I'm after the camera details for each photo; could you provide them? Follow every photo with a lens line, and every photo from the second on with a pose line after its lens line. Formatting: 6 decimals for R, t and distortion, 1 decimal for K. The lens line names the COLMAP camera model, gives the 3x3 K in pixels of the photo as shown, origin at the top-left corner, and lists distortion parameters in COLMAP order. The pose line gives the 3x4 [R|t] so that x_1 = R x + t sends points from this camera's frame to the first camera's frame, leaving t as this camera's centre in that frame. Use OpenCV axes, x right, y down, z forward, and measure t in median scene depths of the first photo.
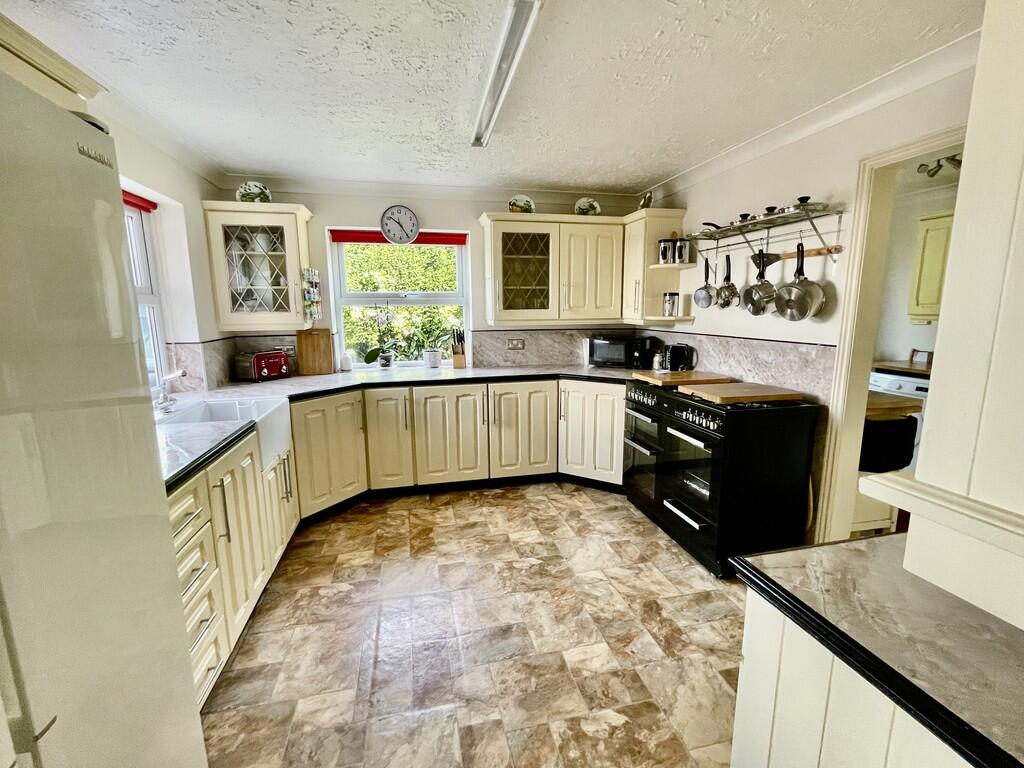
lens RADIAL K [[449.9, 0, 513.3], [0, 449.9, 383.1], [0, 0, 1]] dist [-0.002614, 0.000454]
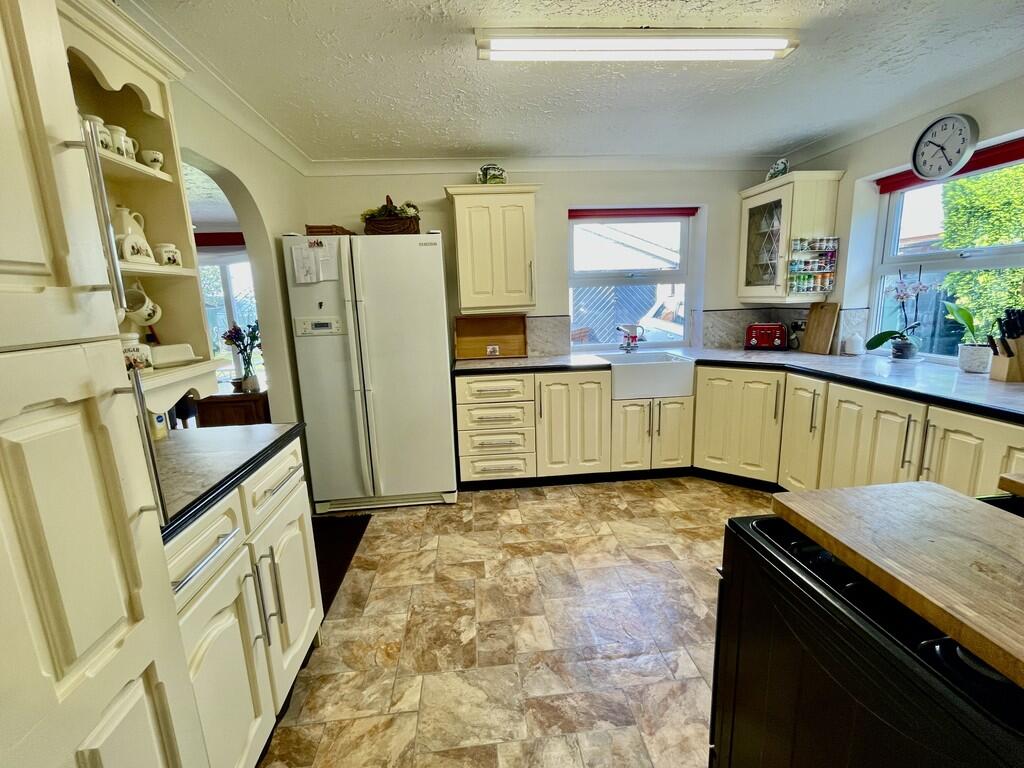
lens RADIAL K [[449.9, 0, 512.0], [0, 449.9, 384.5], [0, 0, 1]] dist [-0.002614, 0.000454]
pose [[-0.124334, 0.202317, -0.971395, 1.027943], [-0.131344, 0.967021, 0.218217, -0.145007], [0.983509, 0.154718, -0.093660, 0.938004]]
